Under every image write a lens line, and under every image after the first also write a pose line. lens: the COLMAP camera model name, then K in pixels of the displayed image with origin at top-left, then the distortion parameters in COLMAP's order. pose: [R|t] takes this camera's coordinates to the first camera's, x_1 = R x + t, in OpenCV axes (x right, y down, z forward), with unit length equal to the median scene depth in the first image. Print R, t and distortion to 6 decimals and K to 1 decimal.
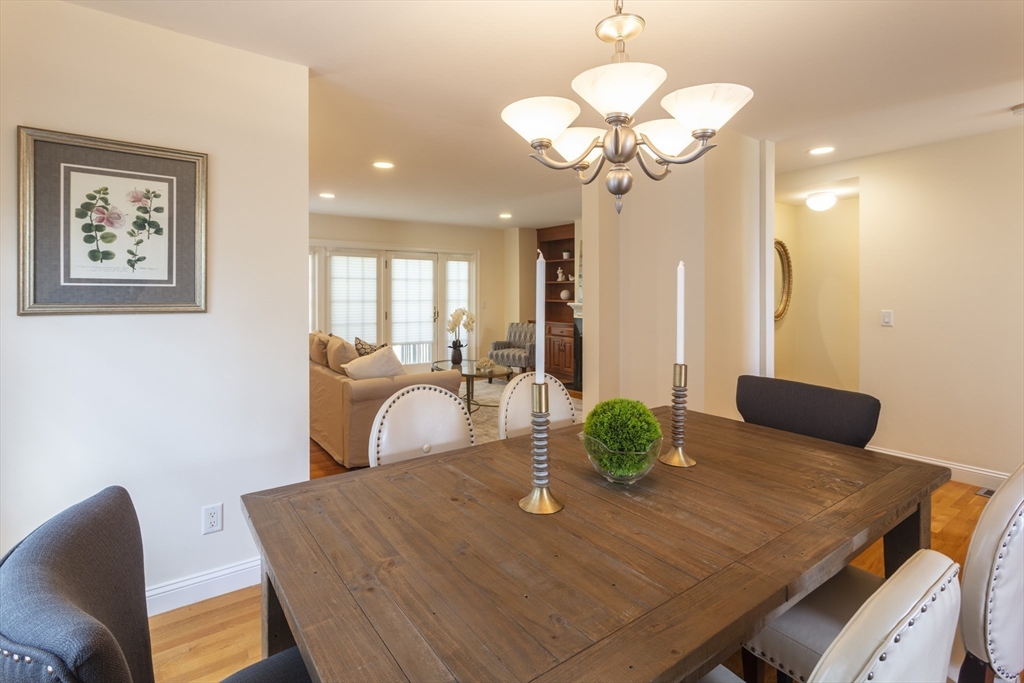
lens RADIAL K [[486.9, 0, 523.8], [0, 486.9, 293.6], [0, 0, 1]] dist [0.001626, 0.000146]
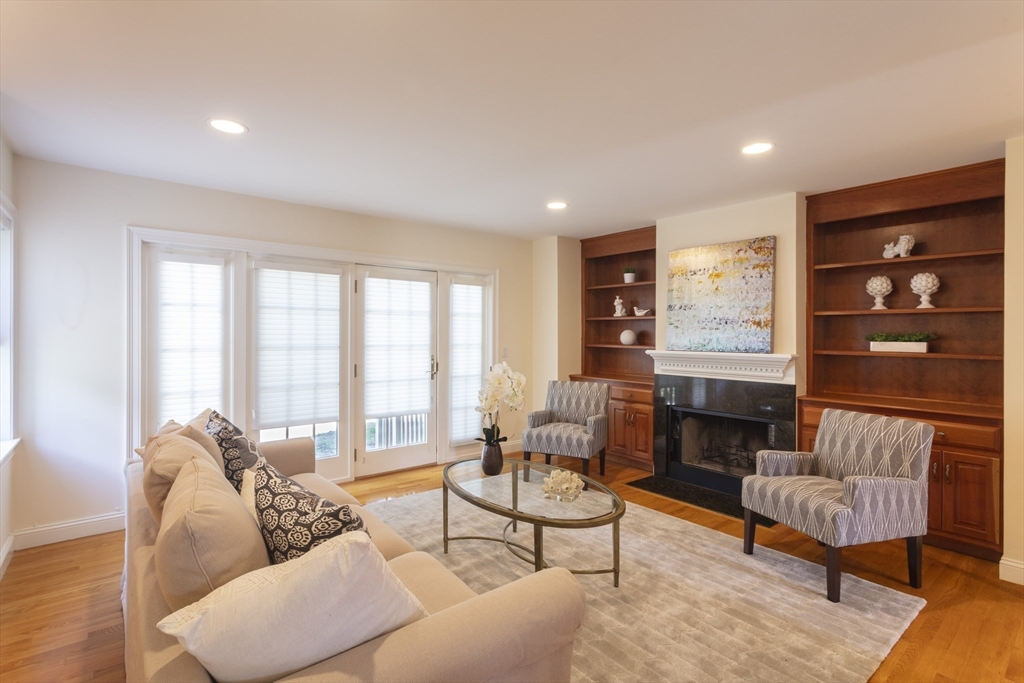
lens RADIAL K [[482.3, 0, 510.1], [0, 482.3, 336.3], [0, 0, 1]] dist [0.001018, 0.001225]
pose [[0.999568, 0.003994, 0.029115, -0.108119], [-0.004125, 0.999982, 0.004433, -0.001352], [-0.029097, -0.004551, 0.999566, 0.395366]]
